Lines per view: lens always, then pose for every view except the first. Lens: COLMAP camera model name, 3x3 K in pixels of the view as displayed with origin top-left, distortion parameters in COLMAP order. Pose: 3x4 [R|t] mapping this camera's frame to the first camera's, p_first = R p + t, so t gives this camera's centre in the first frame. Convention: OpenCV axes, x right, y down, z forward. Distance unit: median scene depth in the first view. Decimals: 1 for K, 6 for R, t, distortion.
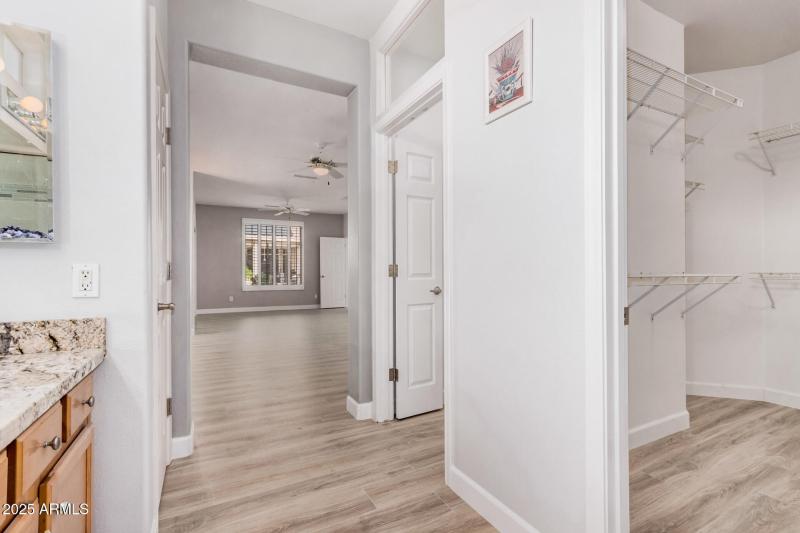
lens RADIAL K [[368.9, 0, 400.3], [0, 368.9, 270.2], [0, 0, 1]] dist [0.001571, 0.000270]
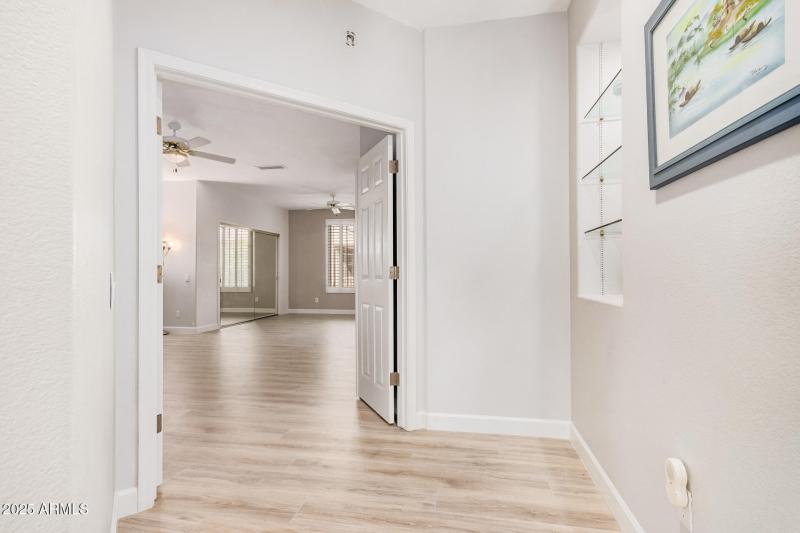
lens RADIAL K [[368.9, 0, 400.3], [0, 368.9, 270.2], [0, 0, 1]] dist [0.001571, 0.000270]
pose [[0.776750, -0.013078, -0.629673, 0.476467], [0.004458, 0.999874, -0.015267, 0.001700], [0.629793, 0.009052, 0.776710, 0.262157]]
